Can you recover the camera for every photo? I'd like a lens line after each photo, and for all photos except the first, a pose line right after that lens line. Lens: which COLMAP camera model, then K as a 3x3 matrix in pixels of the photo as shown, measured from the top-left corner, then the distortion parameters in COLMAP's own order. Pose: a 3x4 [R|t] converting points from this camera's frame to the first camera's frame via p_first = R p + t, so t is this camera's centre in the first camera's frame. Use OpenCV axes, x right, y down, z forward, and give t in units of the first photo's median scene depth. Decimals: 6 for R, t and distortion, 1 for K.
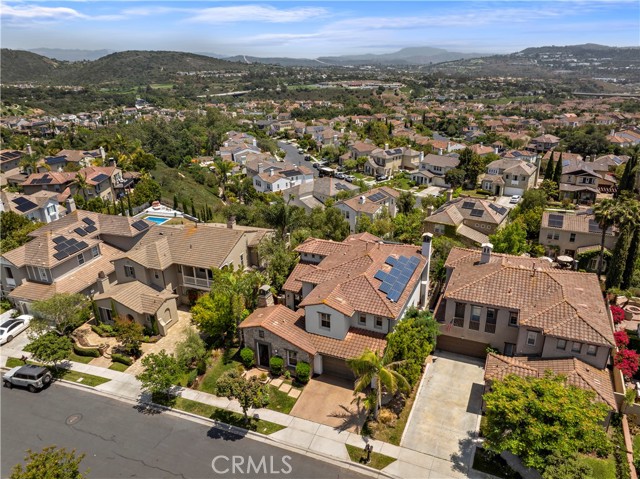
lens RADIAL K [[452.9, 0, 319.3], [0, 452.9, 239.2], [0, 0, 1]] dist [-0.055472, 0.025305]
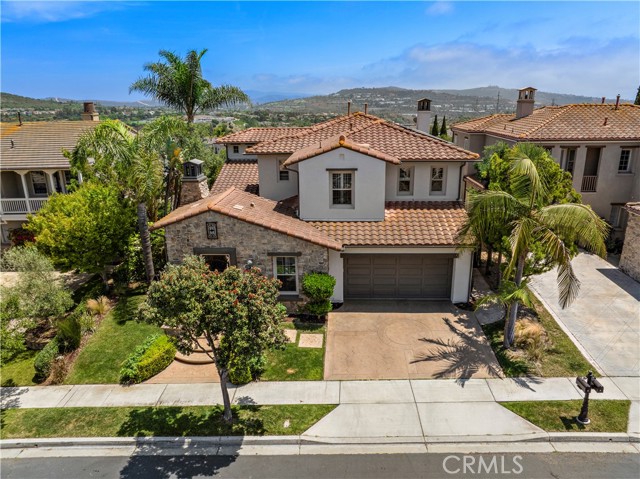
lens RADIAL K [[452.9, 0, 319.3], [0, 452.9, 238.2], [0, 0, 1]] dist [-0.055472, 0.025305]
pose [[0.935149, -0.096087, 0.340975, -0.118831], [0.126141, 0.989745, -0.067038, 0.170842], [-0.331037, 0.105701, 0.937679, 0.355436]]
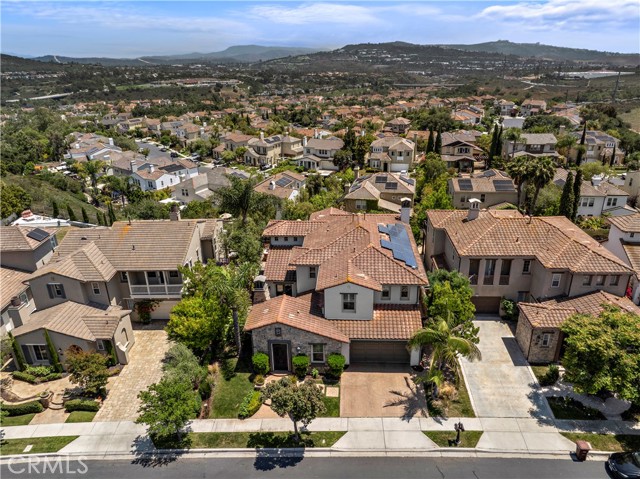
lens RADIAL K [[452.9, 0, 319.7], [0, 452.9, 238.9], [0, 0, 1]] dist [-0.055472, 0.025305]
pose [[0.937926, -0.129898, 0.321591, -0.195847], [0.129210, 0.991337, 0.023581, 0.020831], [-0.321868, 0.019435, 0.946585, 0.124627]]
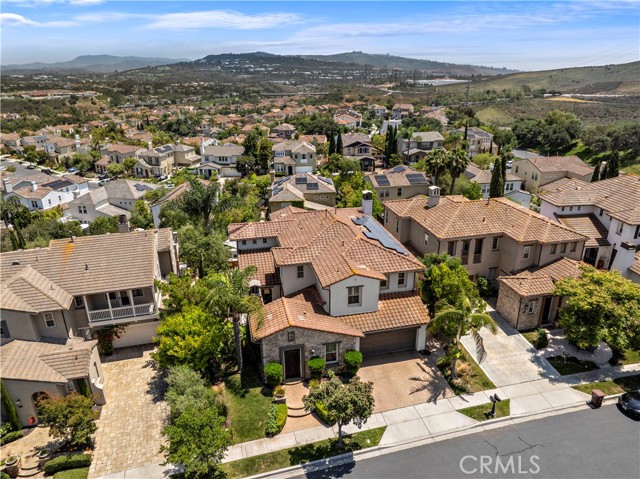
lens RADIAL K [[452.9, 0, 320.2], [0, 452.9, 237.7], [0, 0, 1]] dist [-0.055472, 0.025305]
pose [[0.802053, -0.203882, 0.561376, -0.315732], [0.214543, 0.975545, 0.047777, 0.013641], [-0.557389, 0.082119, 0.826181, 0.213432]]
